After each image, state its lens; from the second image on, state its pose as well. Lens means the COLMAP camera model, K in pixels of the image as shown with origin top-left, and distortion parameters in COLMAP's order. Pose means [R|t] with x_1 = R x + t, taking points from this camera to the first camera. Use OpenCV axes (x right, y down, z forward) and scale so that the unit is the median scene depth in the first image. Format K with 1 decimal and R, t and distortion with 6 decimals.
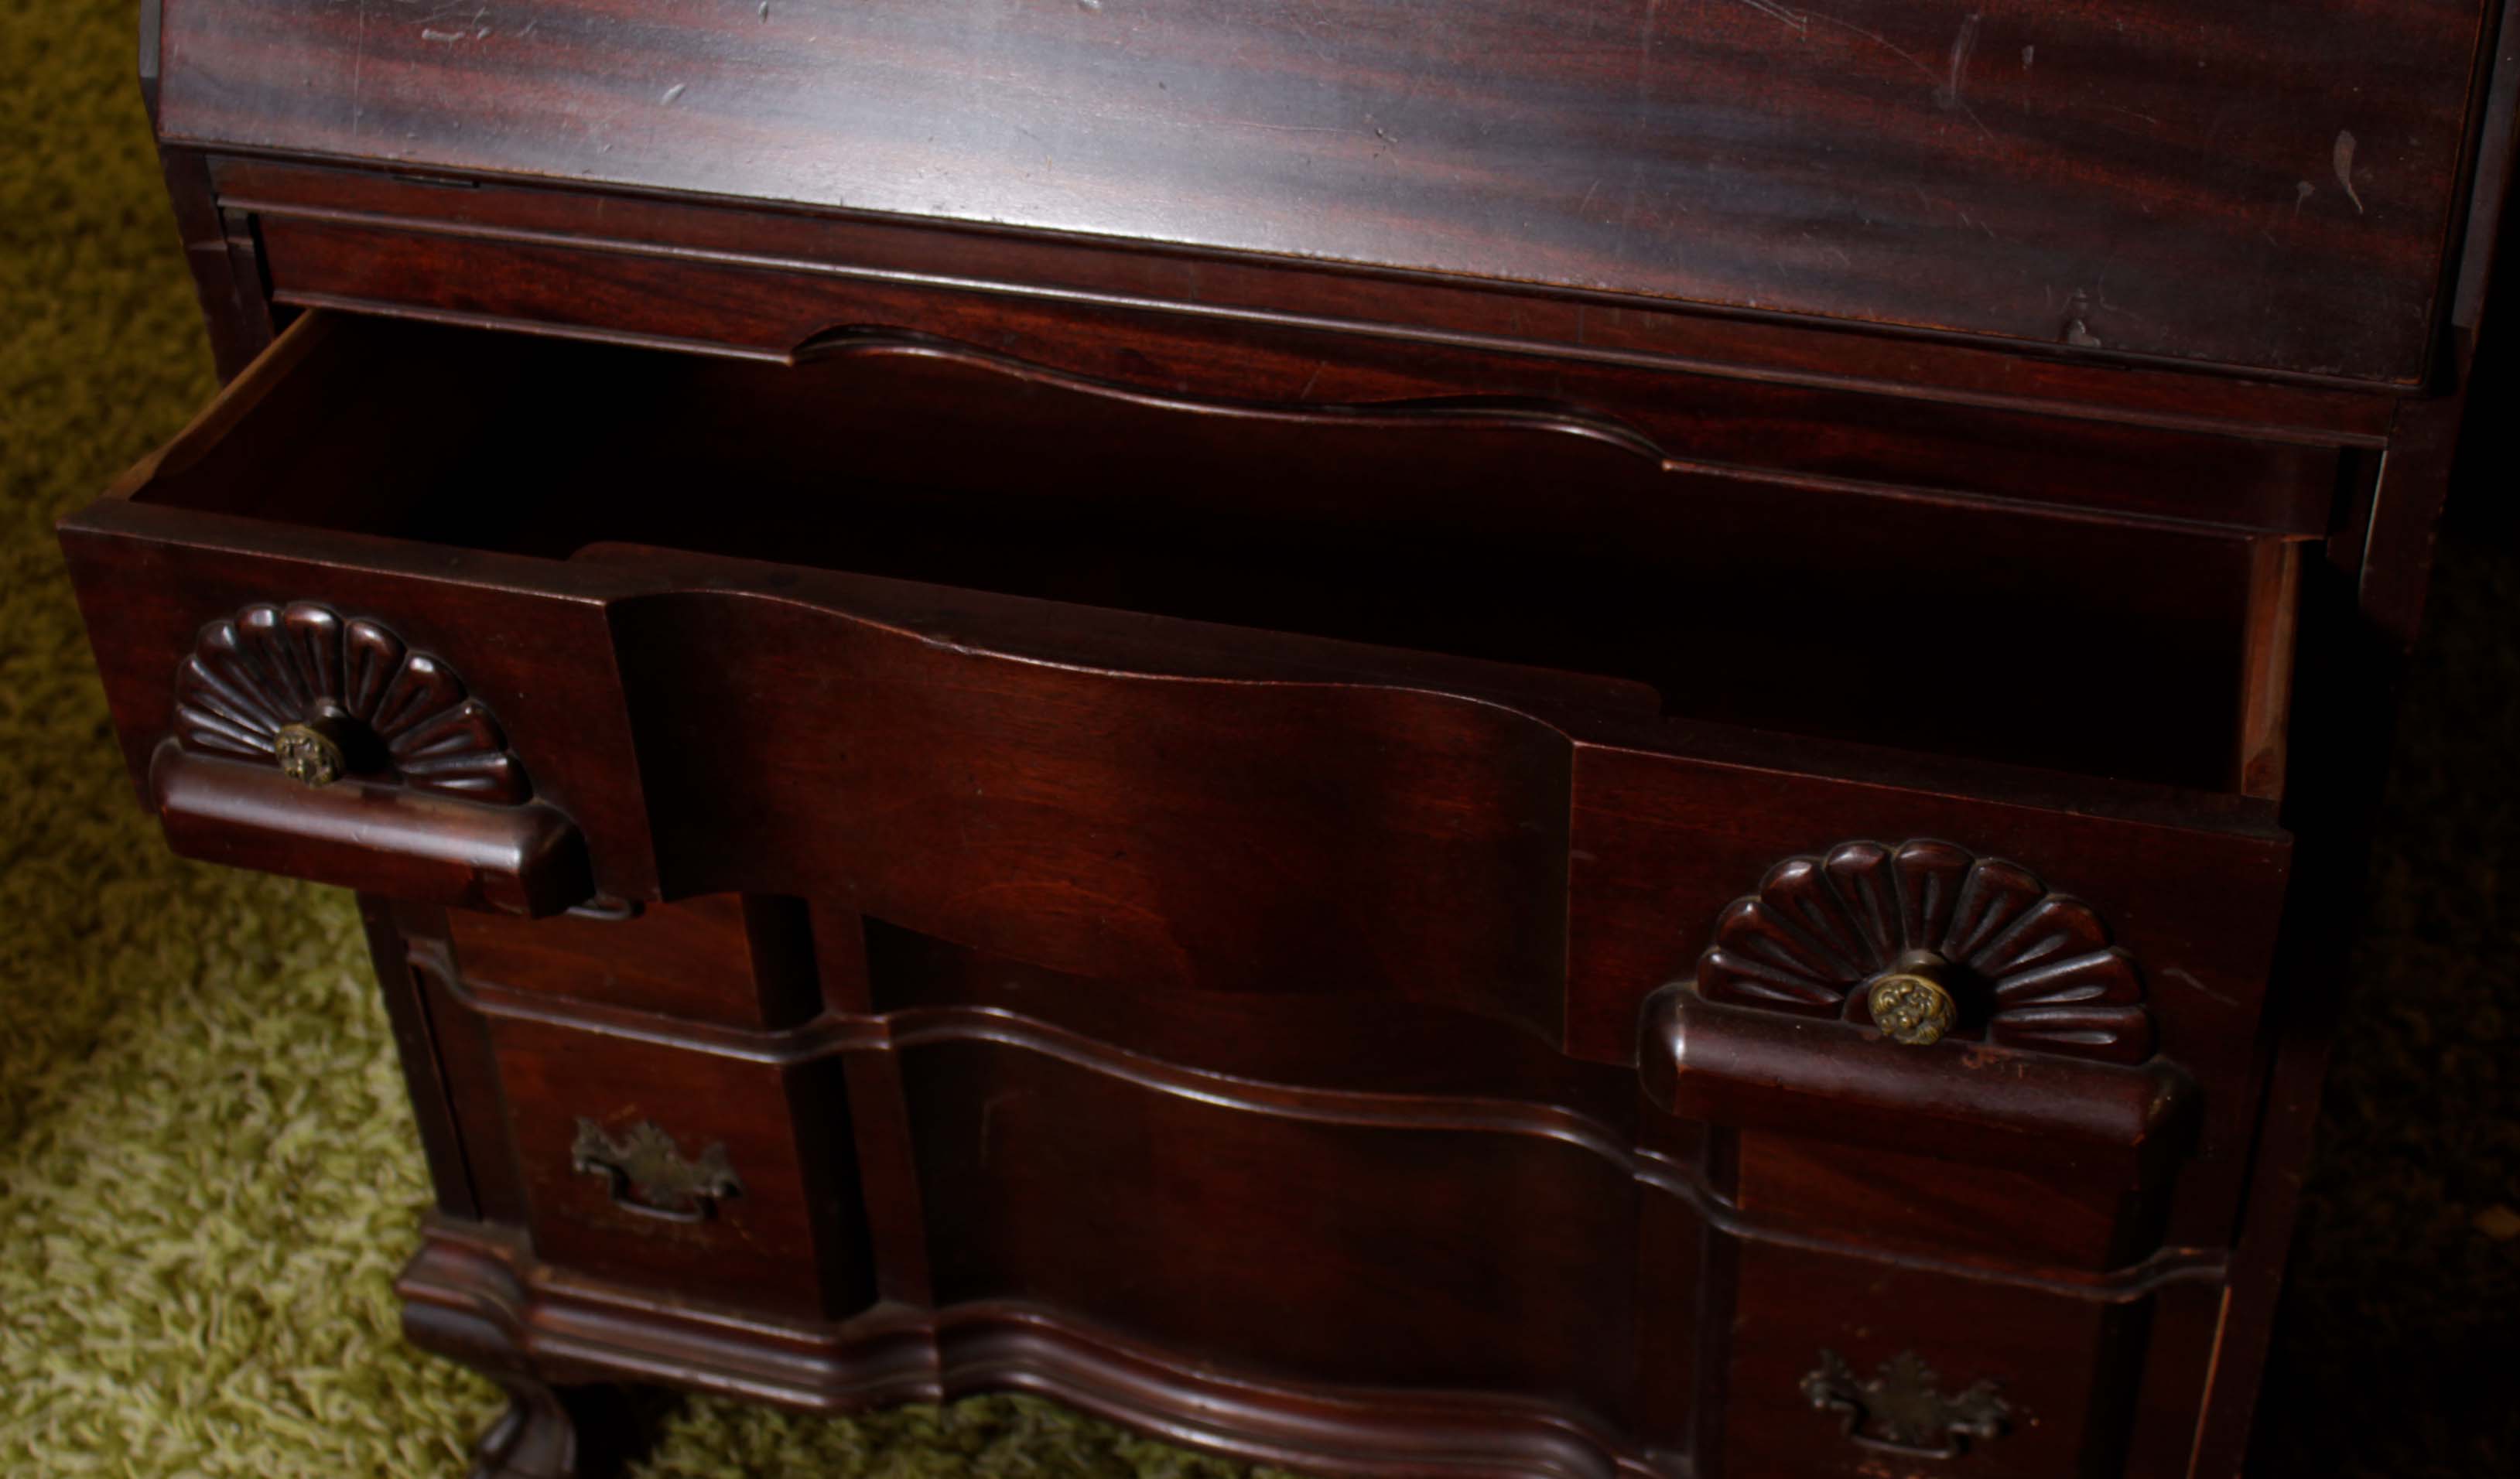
lens RADIAL K [[3169.1, 0, 1260.0], [0, 3169.1, 739.5], [0, 0, 1]] dist [-0.125597, 0.247088]
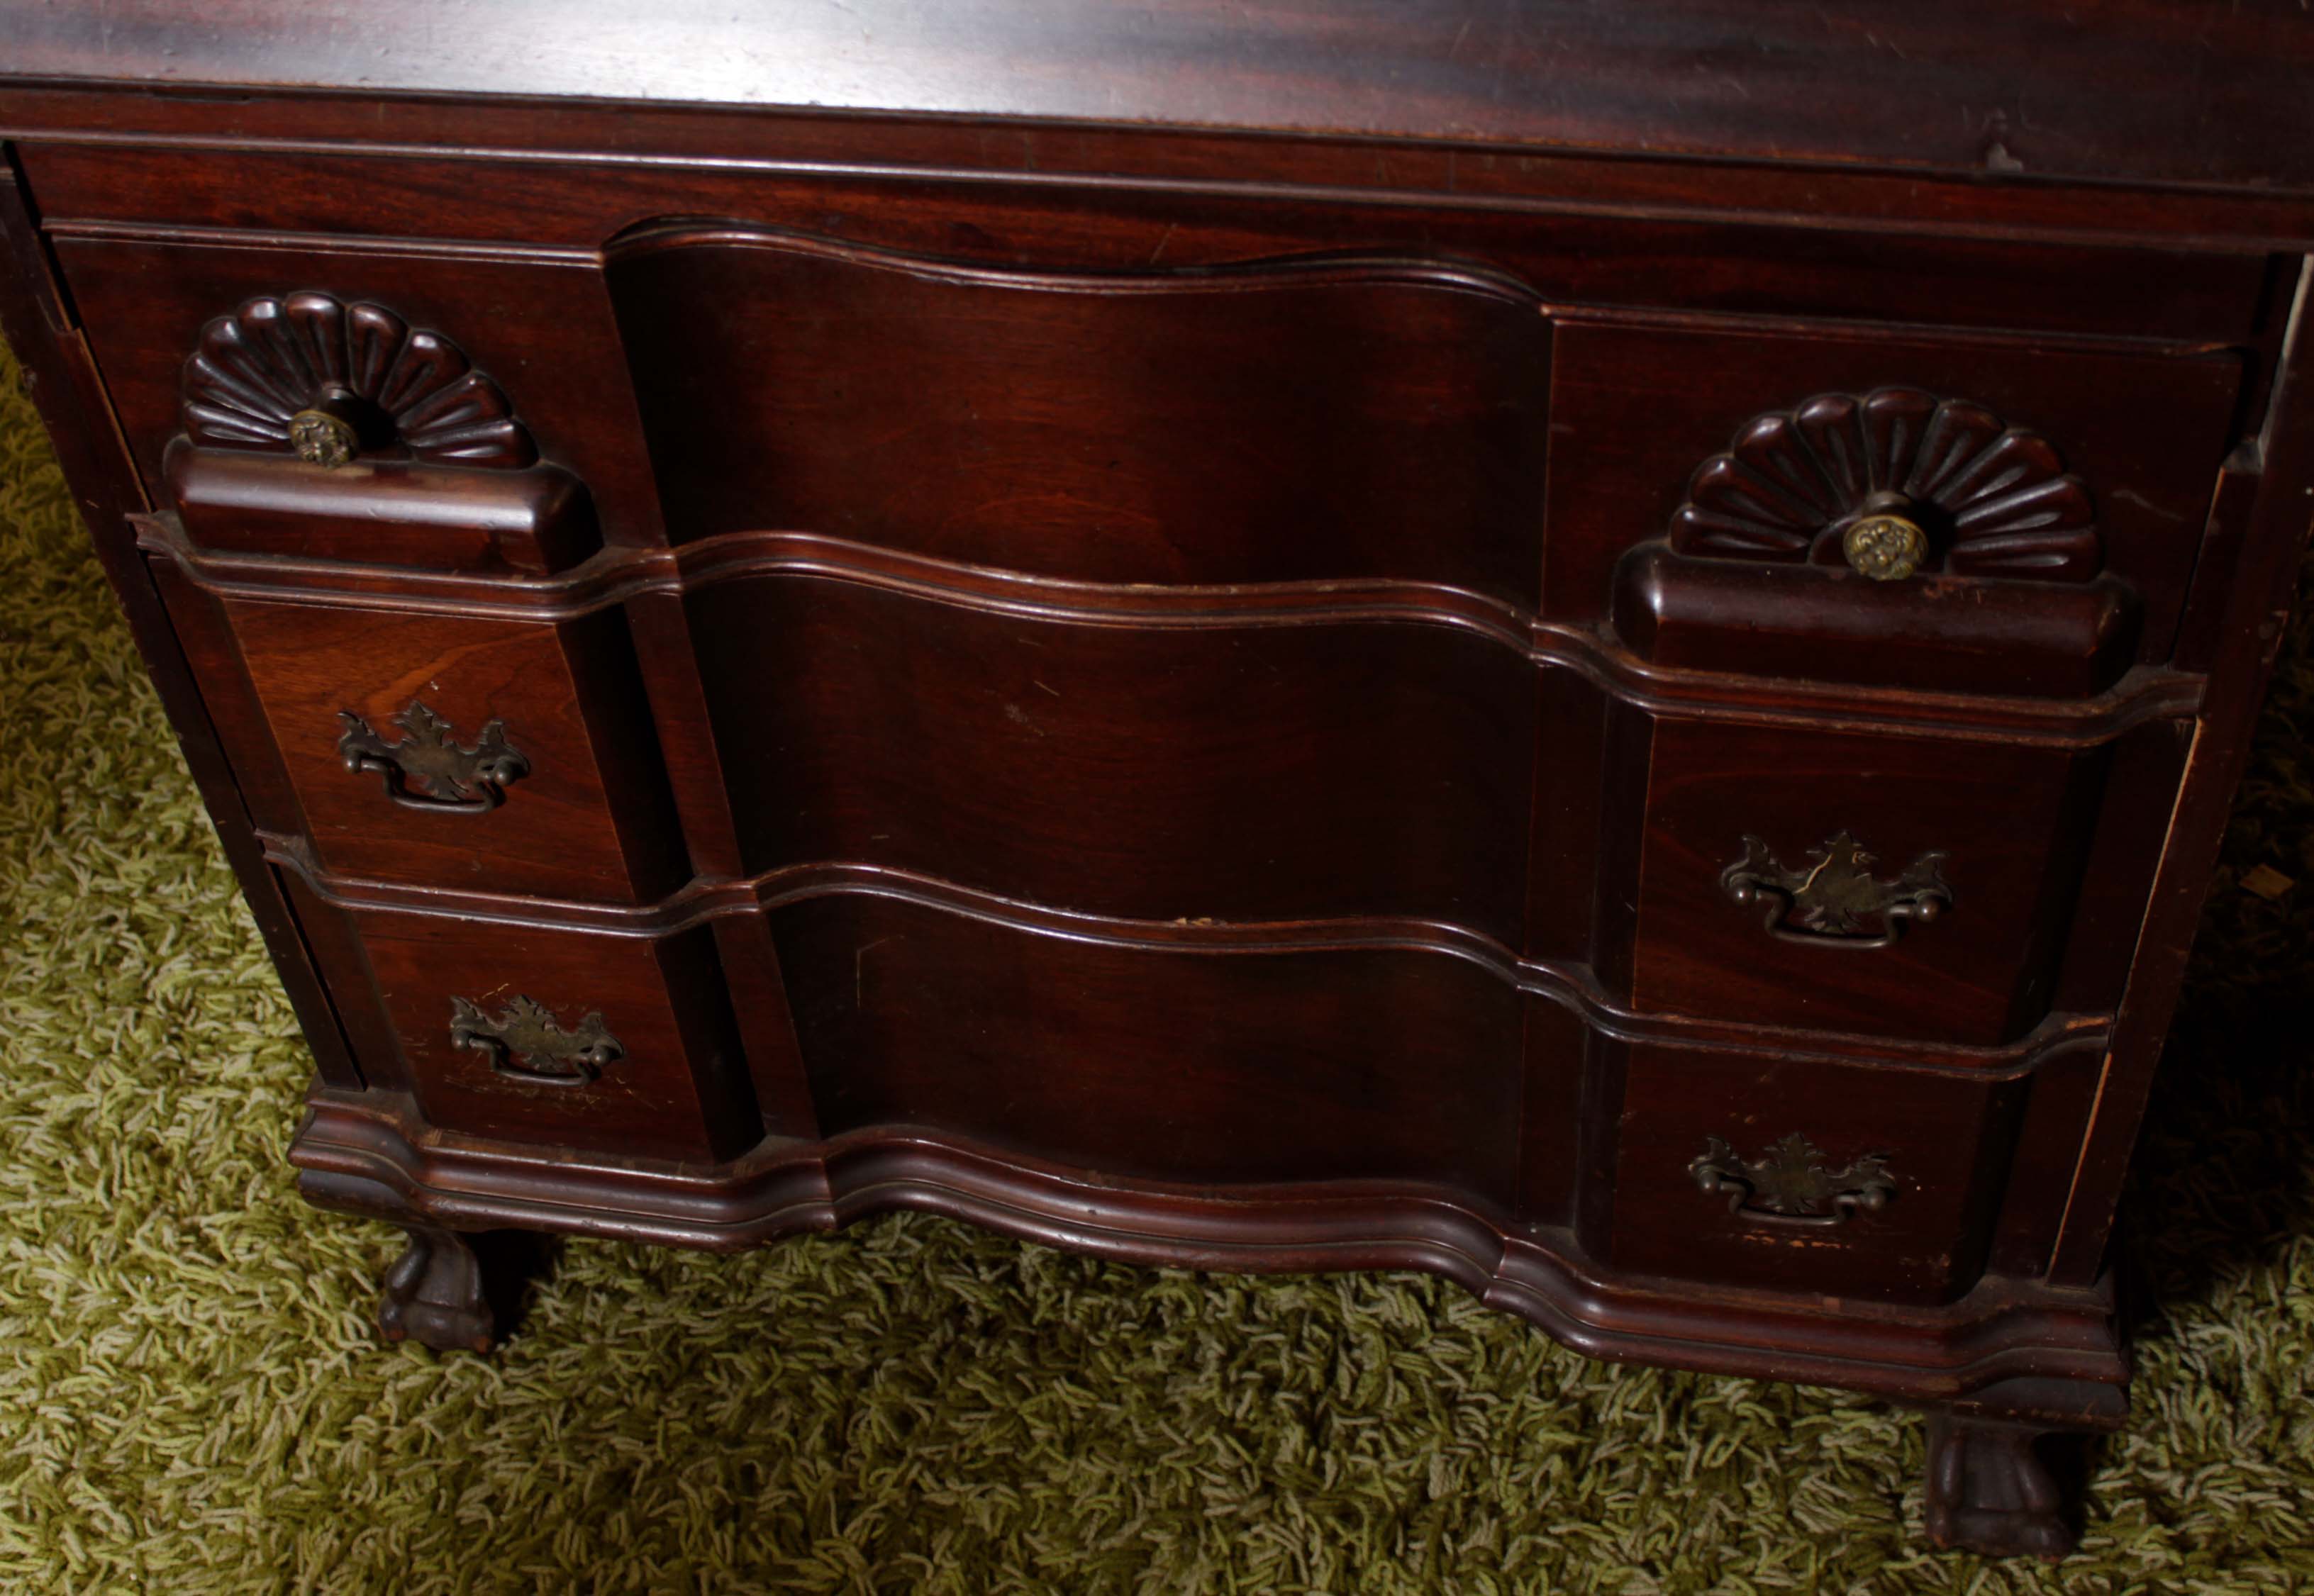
lens RADIAL K [[2774.3, 0, 1117.4], [0, 2774.3, 735.5], [0, 0, 1]] dist [-0.120955, 0.171956]
pose [[0.995501, -0.086819, 0.037948, -0.028597], [0.081298, 0.988368, 0.128525, -0.053180], [-0.048665, -0.124861, 0.990980, 0.116811]]
